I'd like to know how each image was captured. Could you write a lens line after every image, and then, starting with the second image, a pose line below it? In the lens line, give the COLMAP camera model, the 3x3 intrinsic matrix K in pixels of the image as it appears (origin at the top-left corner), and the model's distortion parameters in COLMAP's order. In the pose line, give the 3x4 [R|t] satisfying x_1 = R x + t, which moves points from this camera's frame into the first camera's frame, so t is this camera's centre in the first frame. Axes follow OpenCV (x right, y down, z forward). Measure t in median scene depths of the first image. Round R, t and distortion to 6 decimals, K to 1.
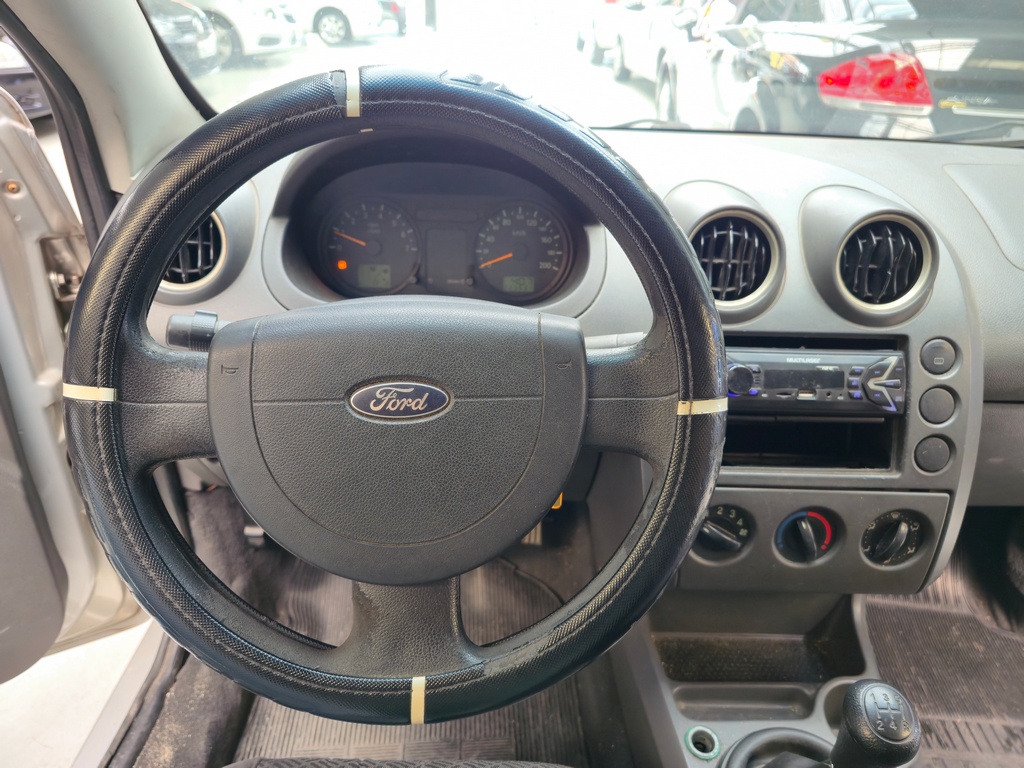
lens RADIAL K [[695.3, 0, 519.6], [0, 695.3, 388.2], [0, 0, 1]] dist [0.034101, -0.041653]
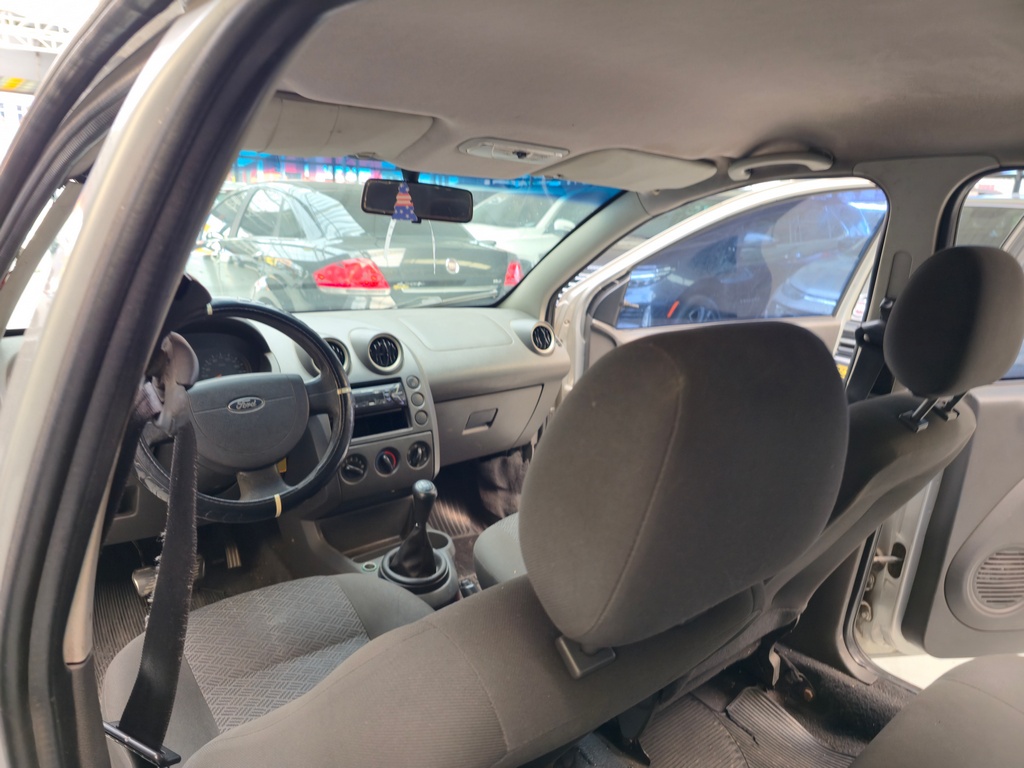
lens RADIAL K [[654.2, 0, 521.4], [0, 654.2, 385.4], [0, 0, 1]] dist [0.034199, -0.035423]
pose [[0.767436, -0.150570, 0.623194, -0.627000], [0.295810, 0.945541, -0.135824, 0.414968], [-0.568805, 0.288583, 0.770182, -1.129576]]
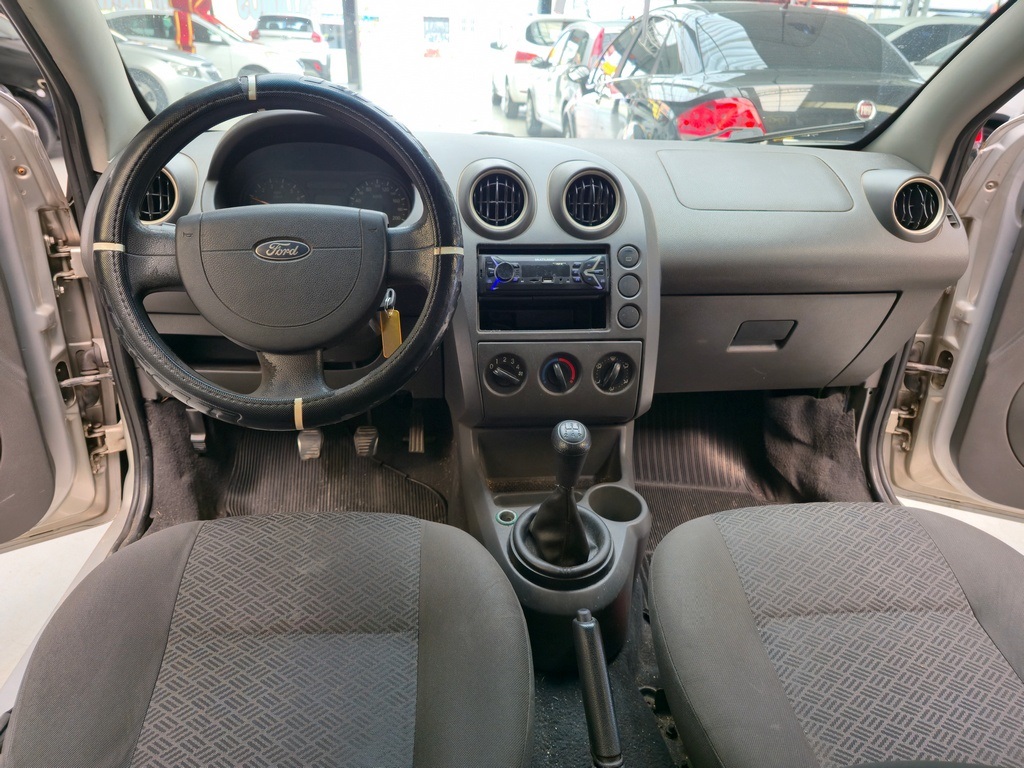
lens RADIAL K [[673.8, 0, 506.9], [0, 673.8, 386.6], [0, 0, 1]] dist [0.053328, -0.042100]
pose [[0.996088, -0.042211, 0.077638, 0.170927], [0.046640, 0.997333, -0.056141, 0.325163], [-0.075061, 0.059543, 0.995400, -0.529186]]
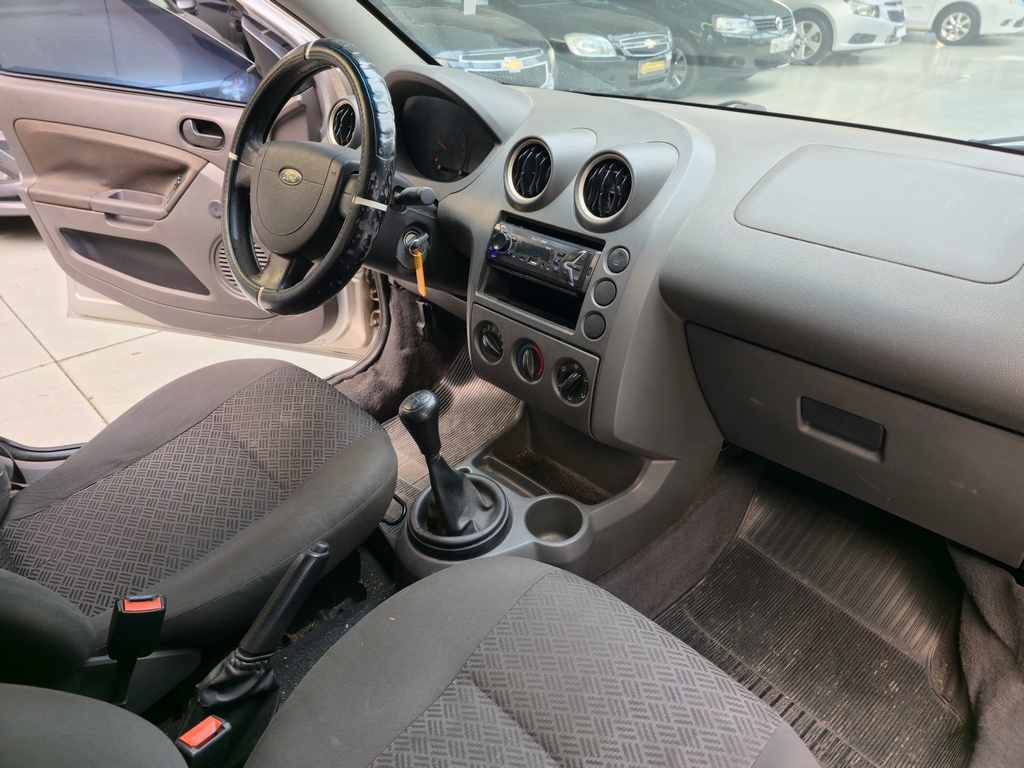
lens RADIAL K [[681.6, 0, 508.4], [0, 681.6, 373.0], [0, 0, 1]] dist [0.041021, -0.038847]
pose [[0.691466, 0.325059, -0.645144, 1.364628], [-0.330174, 0.936517, 0.117988, 0.075941], [0.642541, 0.131425, 0.754896, -0.149645]]
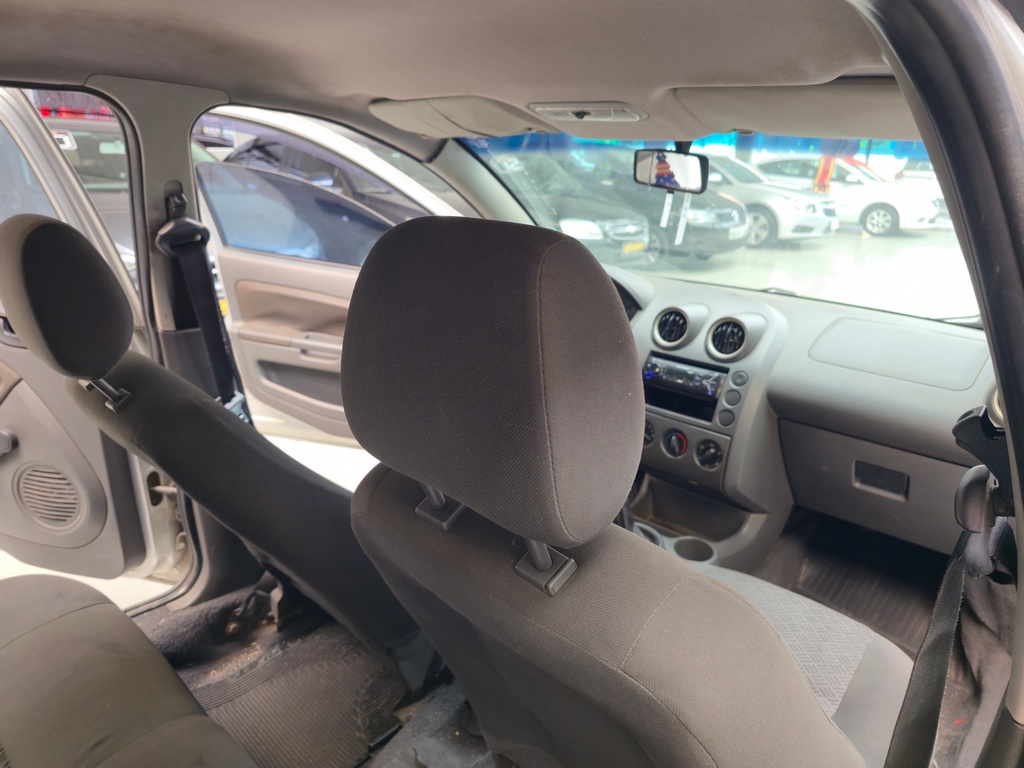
lens RADIAL K [[682.7, 0, 512.0], [0, 682.7, 384.0], [0, 0, 1]] dist [0.043790, -0.045277]
pose [[0.728041, 0.202952, -0.654803, 1.507608], [-0.348564, 0.932078, -0.098659, 0.450633], [0.590305, 0.300069, 0.749332, -1.144258]]
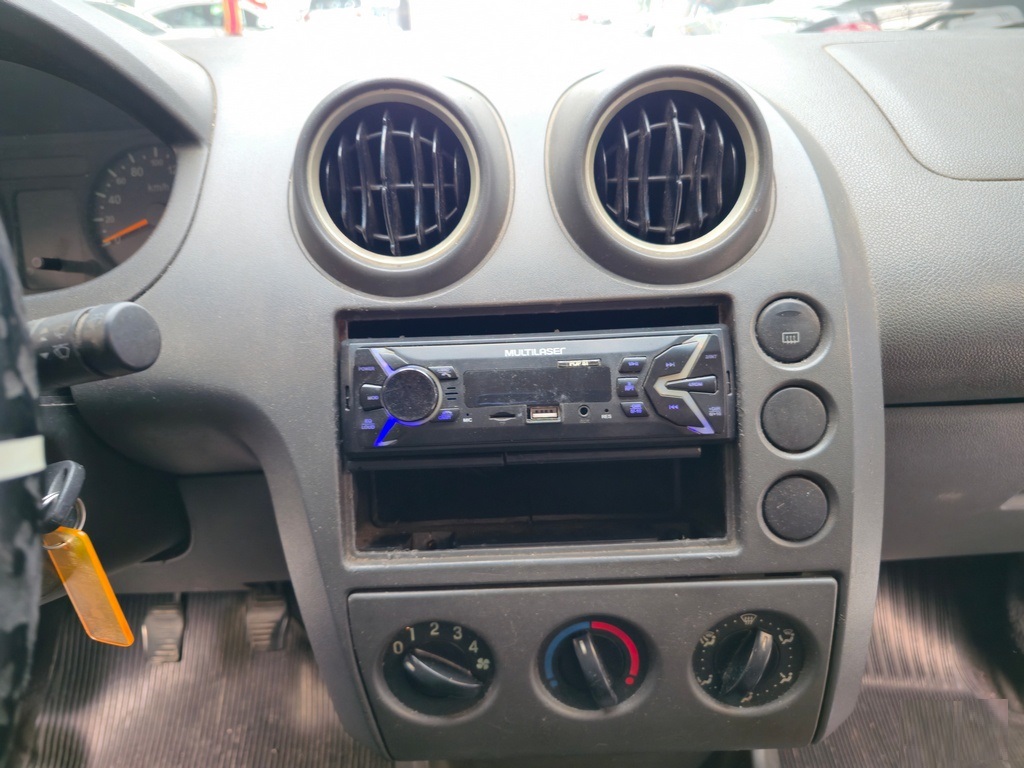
lens RADIAL K [[700.3, 0, 512.0], [0, 700.3, 384.0], [0, 0, 1]] dist [0.044286, -0.046453]
pose [[0.997680, -0.064554, -0.021598, 0.376854], [0.063473, 0.996854, -0.047468, 0.009462], [0.024594, 0.045987, 0.998639, 0.428171]]
